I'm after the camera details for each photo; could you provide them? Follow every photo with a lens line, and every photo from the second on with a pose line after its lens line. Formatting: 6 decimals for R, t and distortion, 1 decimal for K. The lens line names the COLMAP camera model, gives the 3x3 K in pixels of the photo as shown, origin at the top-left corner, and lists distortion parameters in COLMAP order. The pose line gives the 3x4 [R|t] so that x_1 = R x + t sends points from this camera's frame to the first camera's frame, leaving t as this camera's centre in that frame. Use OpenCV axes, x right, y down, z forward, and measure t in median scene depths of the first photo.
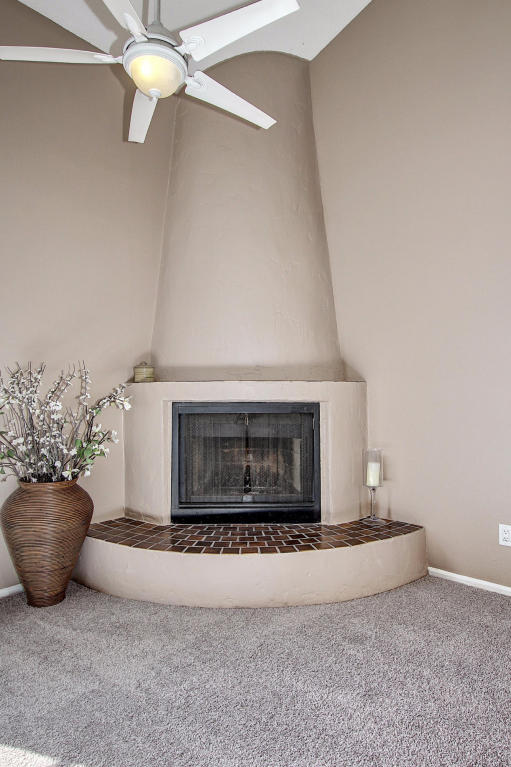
lens RADIAL K [[433.3, 0, 256.8], [0, 433.3, 385.5], [0, 0, 1]] dist [-0.019076, 0.001831]
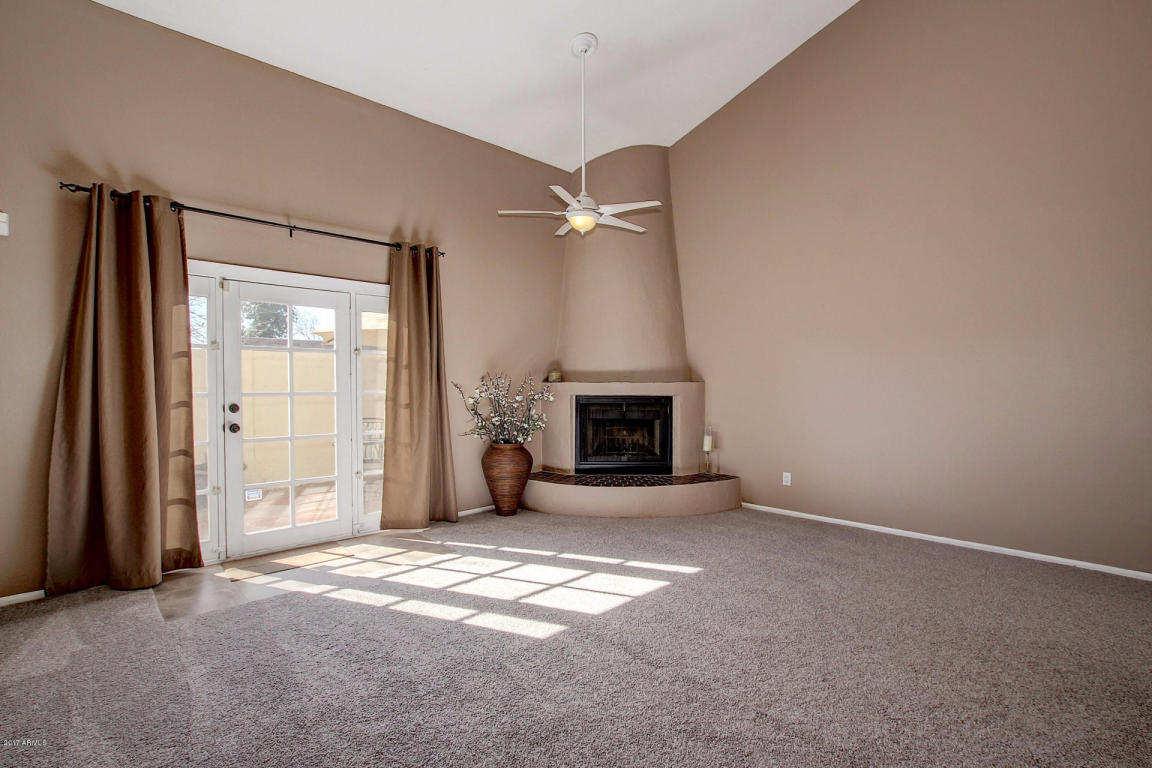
lens RADIAL K [[525.8, 0, 574.7], [0, 525.8, 386.7], [0, 0, 1]] dist [-0.022838, -0.000336]
pose [[0.998360, 0.004008, -0.057099, -0.092252], [-0.001867, 0.999295, 0.037508, -0.062736], [0.057209, -0.037340, 0.997664, -0.858882]]
